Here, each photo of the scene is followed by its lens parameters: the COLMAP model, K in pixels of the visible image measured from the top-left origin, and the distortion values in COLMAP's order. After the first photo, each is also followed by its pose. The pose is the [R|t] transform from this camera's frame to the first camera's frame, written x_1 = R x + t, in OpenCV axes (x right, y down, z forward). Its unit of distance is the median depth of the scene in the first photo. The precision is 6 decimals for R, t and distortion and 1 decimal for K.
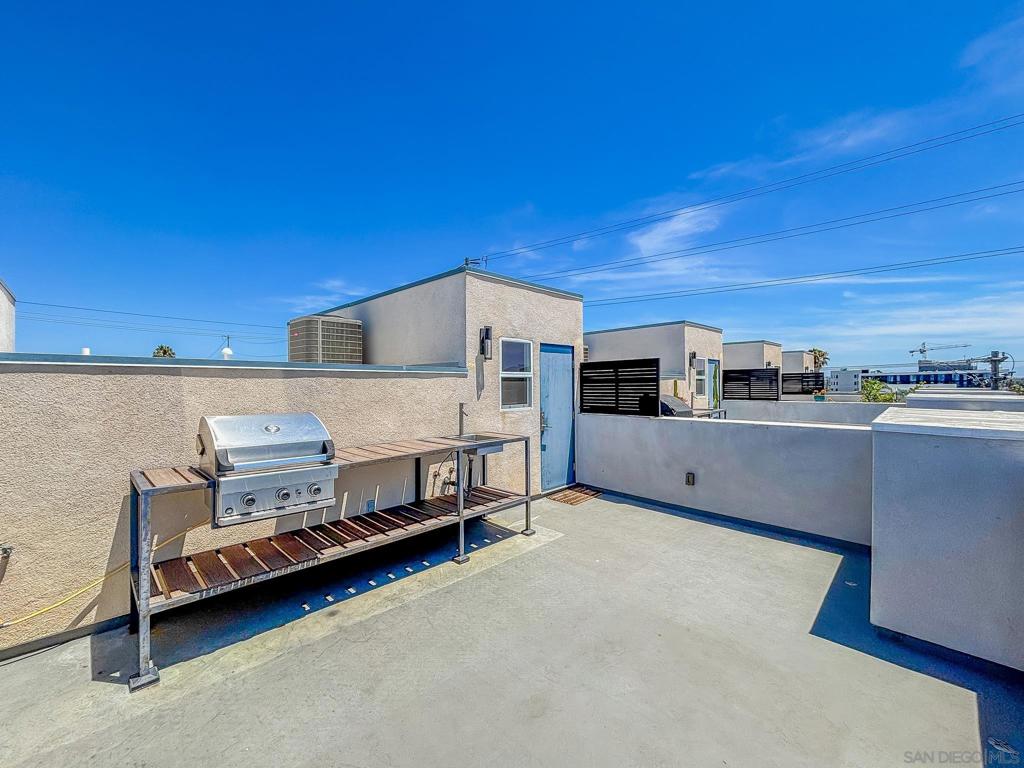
lens RADIAL K [[418.3, 0, 504.4], [0, 418.3, 386.8], [0, 0, 1]] dist [0.000150, -0.000081]
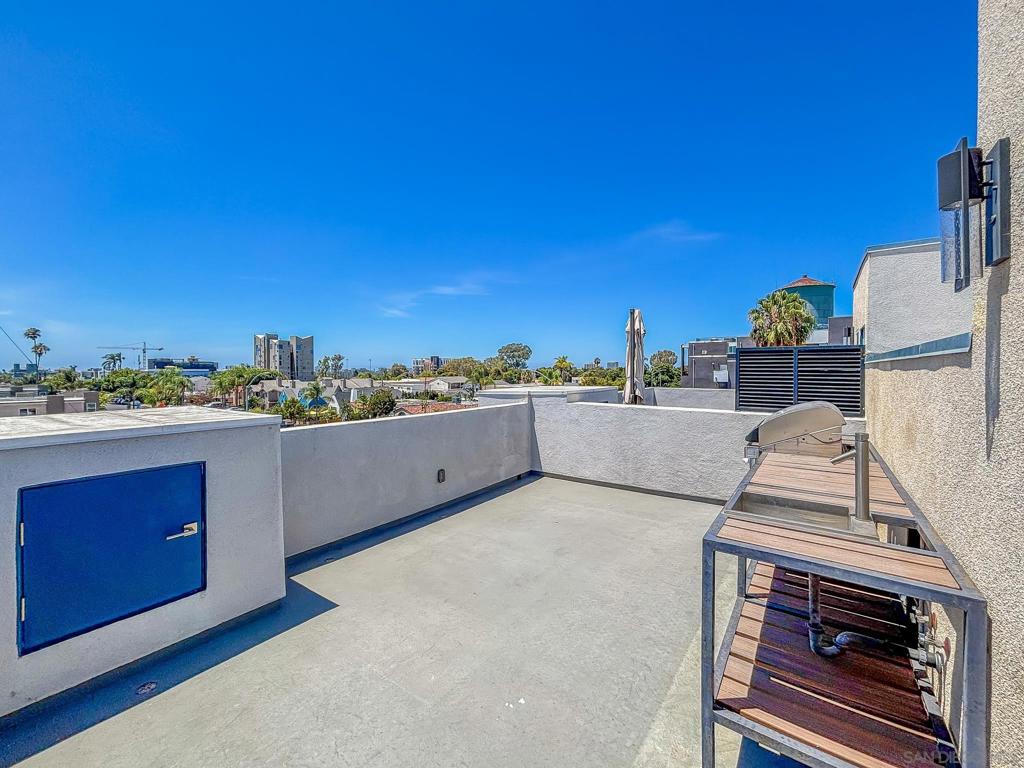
lens RADIAL K [[418.3, 0, 504.4], [0, 418.3, 386.8], [0, 0, 1]] dist [0.000150, -0.000081]
pose [[-0.990137, 0.011725, -0.139612, 0.239401], [0.005095, 0.998846, 0.047750, -0.021875], [0.140011, 0.046567, -0.989054, 1.149799]]
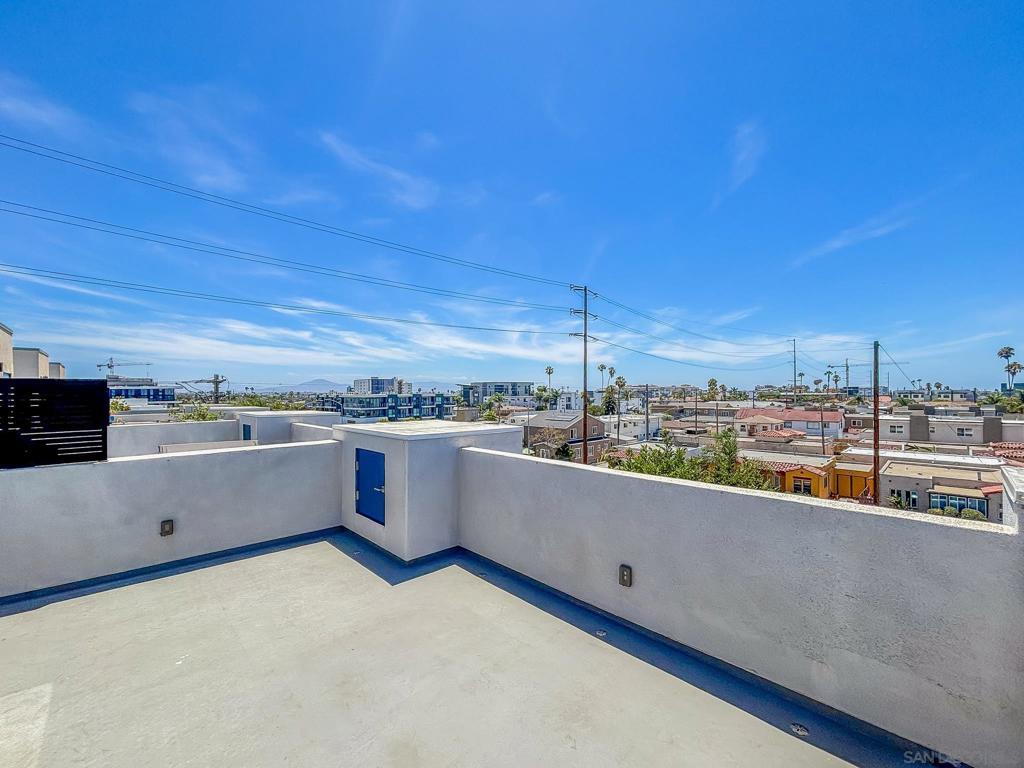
lens RADIAL K [[416.0, 0, 512.0], [0, 416.0, 384.0], [0, 0, 1]] dist [0.011292, 0.000054]
pose [[0.018668, 0.027291, 0.999453, -0.393417], [0.013352, 0.999531, -0.027543, -0.034815], [-0.999737, 0.013859, 0.018295, 0.296572]]
